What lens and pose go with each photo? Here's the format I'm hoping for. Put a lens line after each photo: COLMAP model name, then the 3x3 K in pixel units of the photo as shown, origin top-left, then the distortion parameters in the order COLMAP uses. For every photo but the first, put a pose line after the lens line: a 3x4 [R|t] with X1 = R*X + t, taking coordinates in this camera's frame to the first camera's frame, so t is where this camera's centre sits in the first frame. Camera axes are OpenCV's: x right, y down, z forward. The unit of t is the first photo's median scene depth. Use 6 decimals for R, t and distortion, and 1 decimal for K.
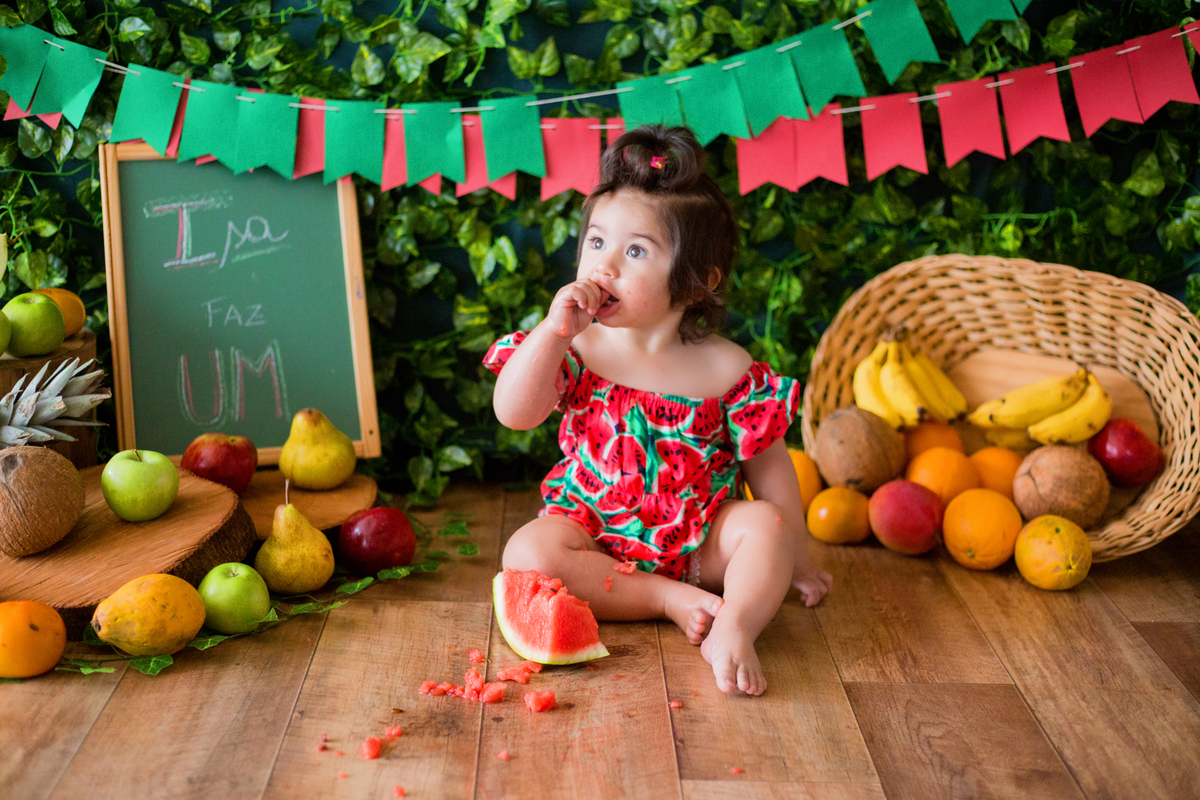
lens RADIAL K [[1797.1, 0, 596.0], [0, 1797.1, 400.3], [0, 0, 1]] dist [-0.090859, -0.140937]
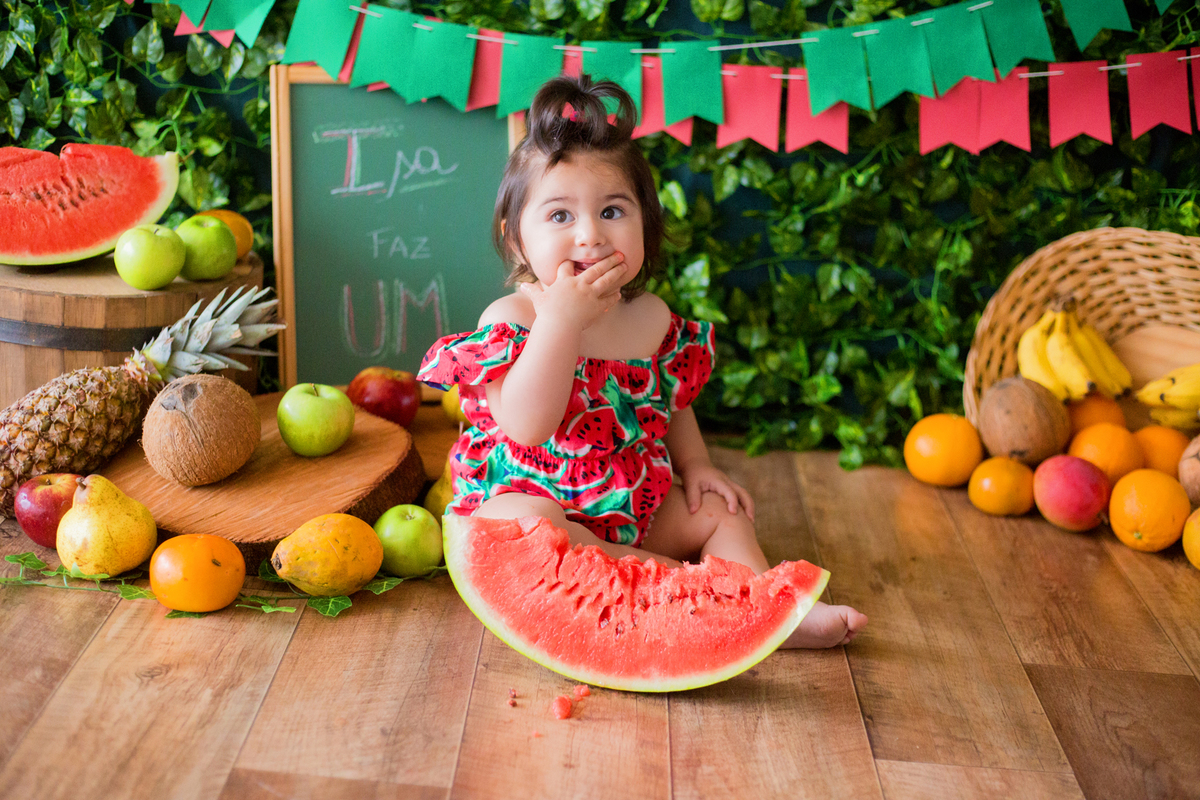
lens RADIAL K [[1797.1, 0, 596.0], [0, 1797.1, 400.3], [0, 0, 1]] dist [-0.090859, -0.140937]
pose [[0.997911, 0.059627, -0.024864, -0.064023], [-0.058400, 0.997165, 0.047453, -0.016281], [0.027623, -0.045902, 0.998564, 0.011550]]
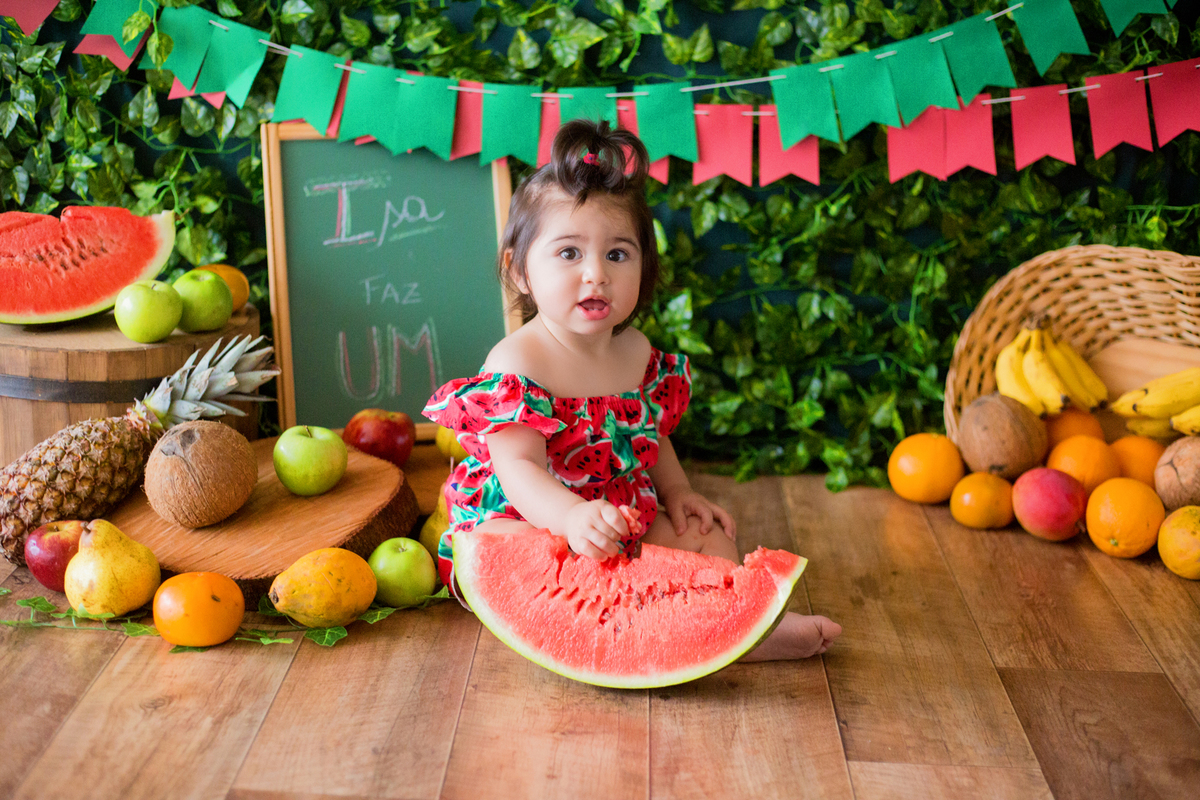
lens RADIAL K [[1797.1, 0, 596.0], [0, 1797.1, 400.3], [0, 0, 1]] dist [-0.090859, -0.140937]
pose [[0.998788, 0.018777, -0.045489, -0.036994], [-0.017788, 0.999599, 0.022045, -0.010801], [0.045885, -0.021209, 0.998722, -0.021196]]
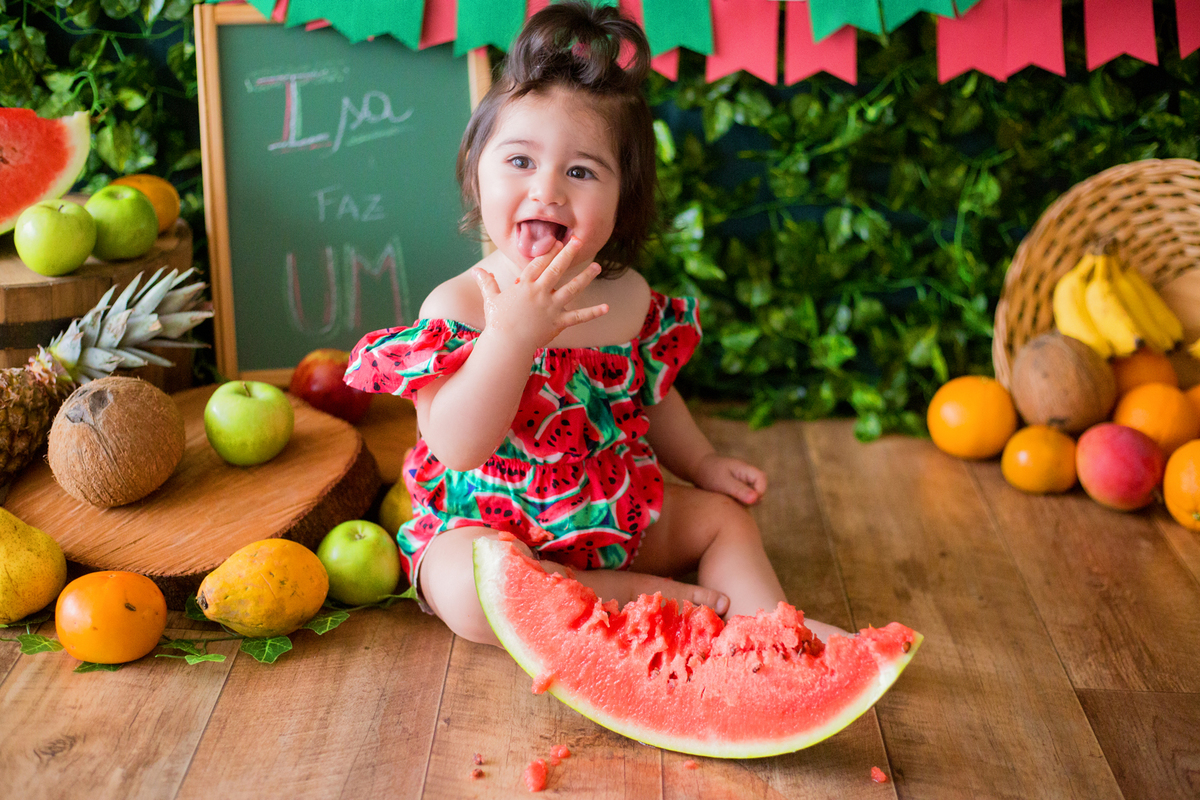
lens RADIAL K [[1803.6, 0, 595.5], [0, 1803.6, 399.8], [0, 0, 1]] dist [-0.086132, -0.171835]
pose [[0.999155, 0.029665, -0.028459, -0.054754], [-0.026559, 0.994230, 0.103929, -0.048203], [0.031377, -0.103086, 0.994177, 0.125882]]
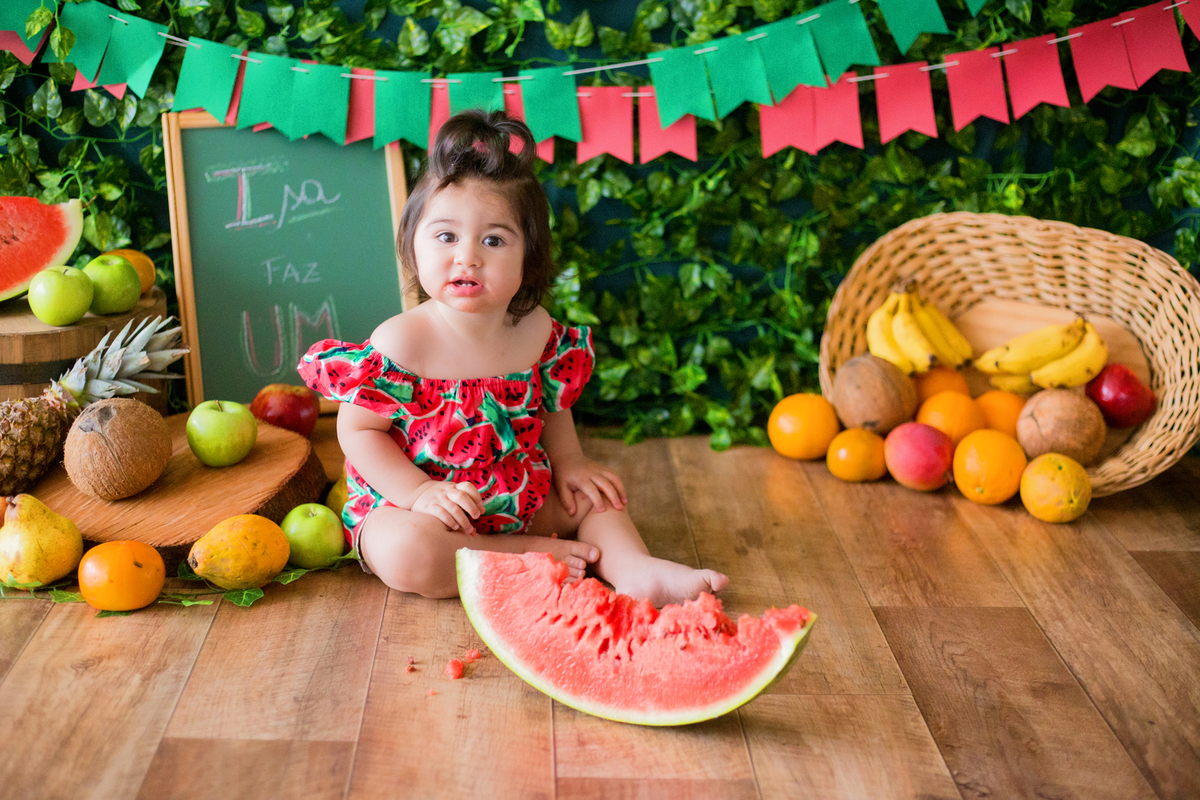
lens RADIAL K [[1797.1, 0, 596.0], [0, 1797.1, 400.3], [0, 0, 1]] dist [-0.090859, -0.140937]
pose [[0.999833, -0.007411, 0.016681, -0.038440], [0.006838, 0.999393, 0.034148, -0.006717], [-0.016924, -0.034029, 0.999278, -0.075163]]
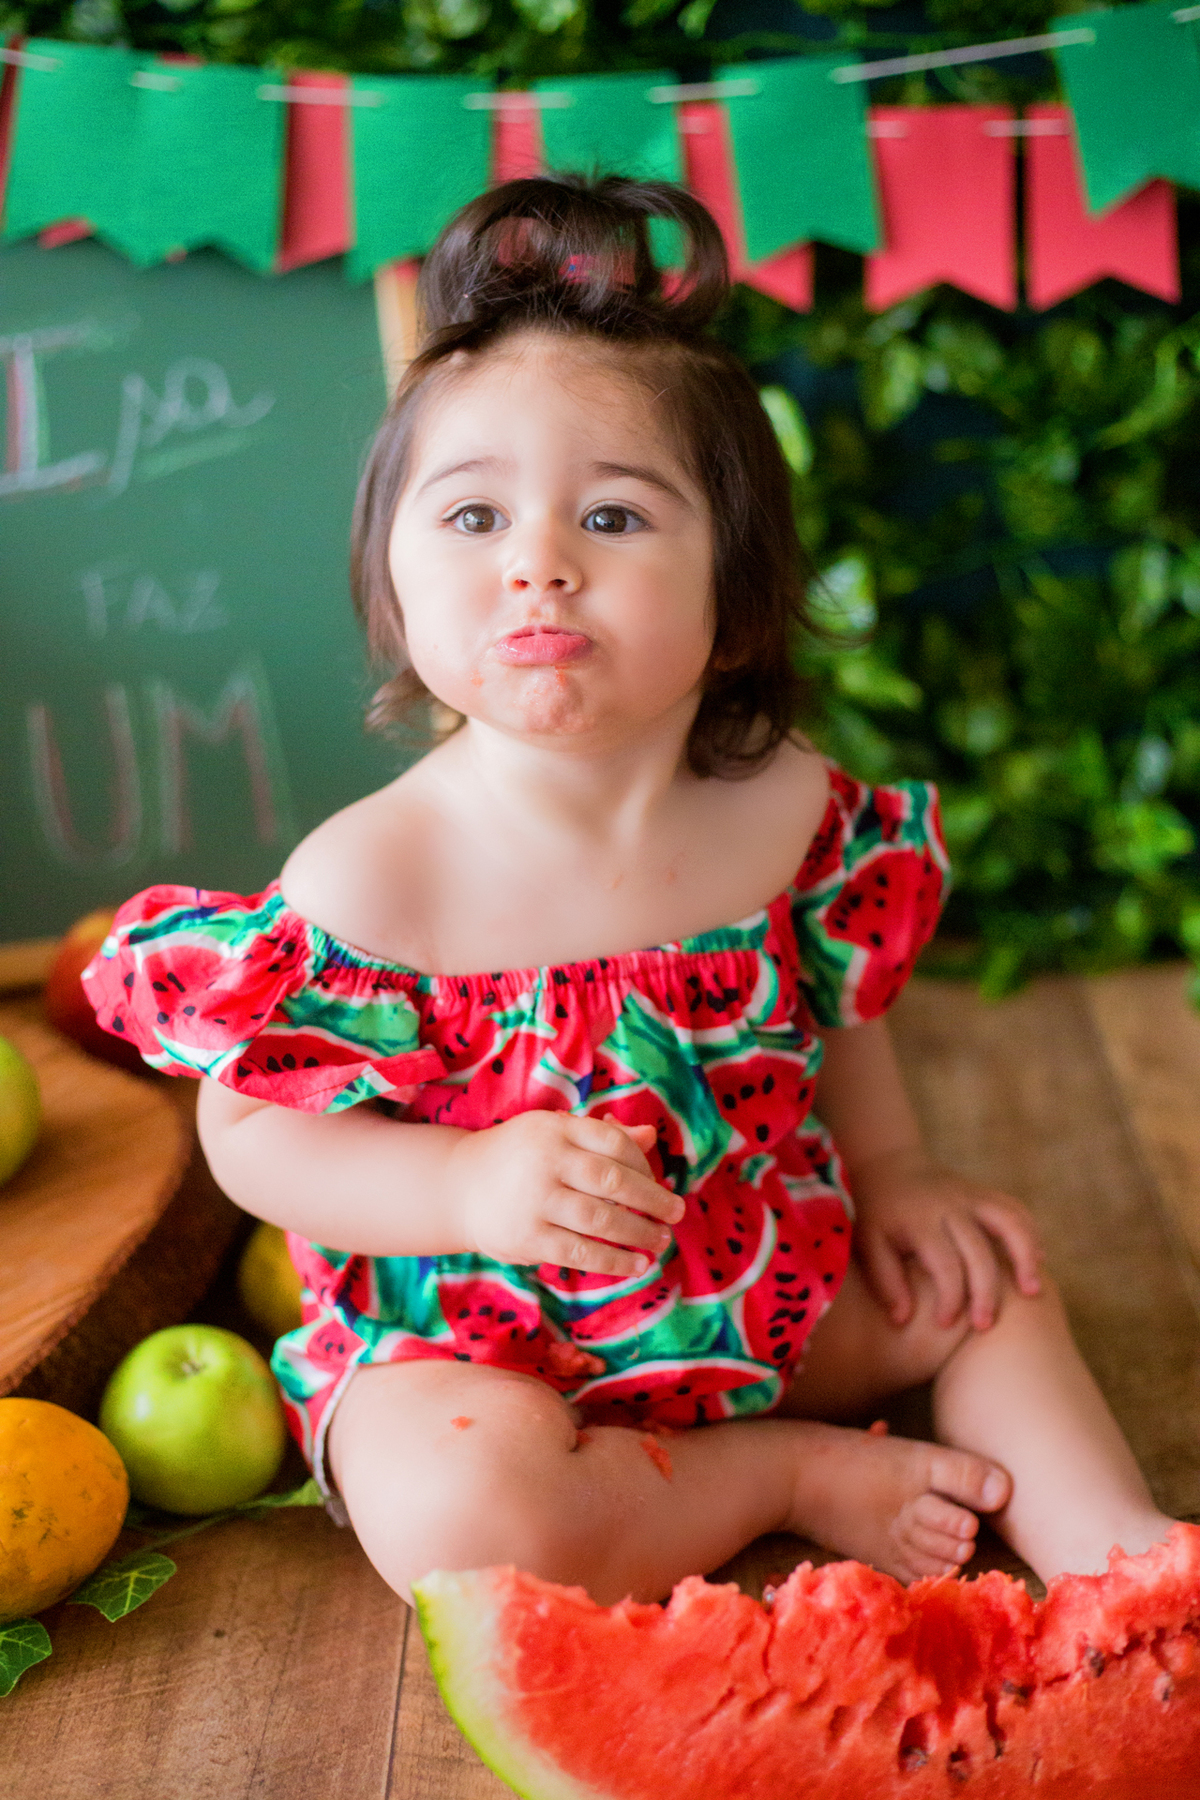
lens RADIAL K [[2757.2, 0, 604.8], [0, 2757.2, 901.7], [0, 0, 1]] dist [-0.114332, 0.048170]
pose [[0.999232, -0.018786, -0.034380, -0.073100], [0.023881, 0.987725, 0.154367, -0.075157], [0.031058, -0.155069, 0.987415, 0.345537]]
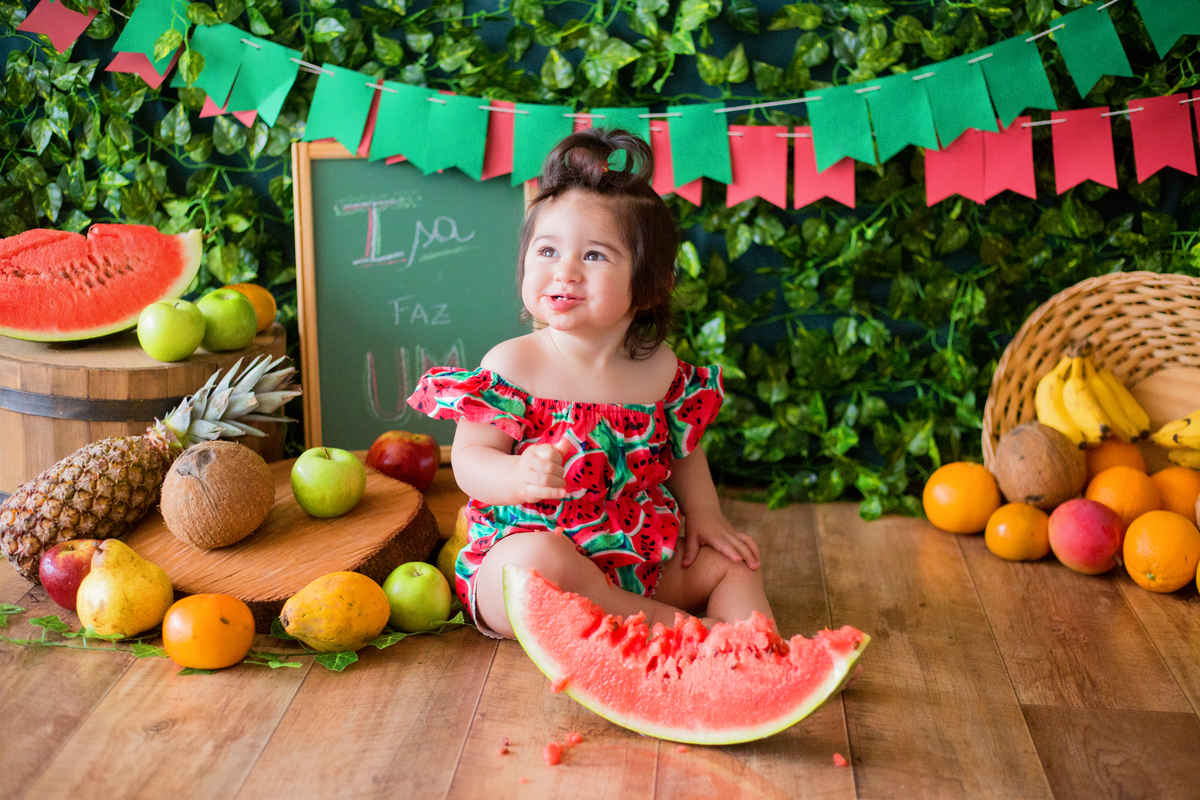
lens RADIAL K [[1797.1, 0, 596.0], [0, 1797.1, 400.3], [0, 0, 1]] dist [-0.090859, -0.140937]
pose [[0.995716, 0.029333, -0.087684, -0.012105], [-0.028458, 0.999532, 0.011210, -0.012694], [0.087972, -0.008666, 0.996085, -0.006077]]
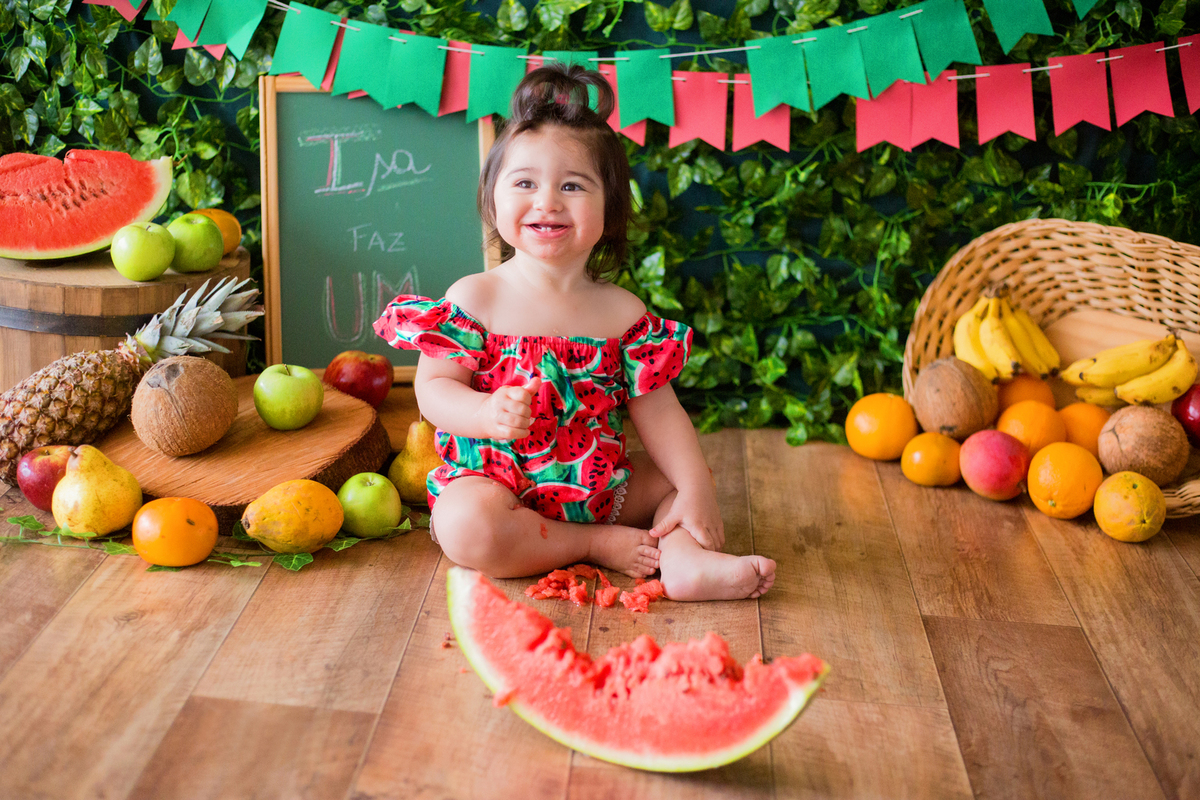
lens RADIAL K [[1797.1, 0, 596.0], [0, 1797.1, 400.3], [0, 0, 1]] dist [-0.090859, -0.140937]
pose [[0.996558, 0.056070, -0.061054, -0.000148], [-0.053092, 0.997370, 0.049347, -0.012306], [0.063660, -0.045936, 0.996914, -0.069749]]
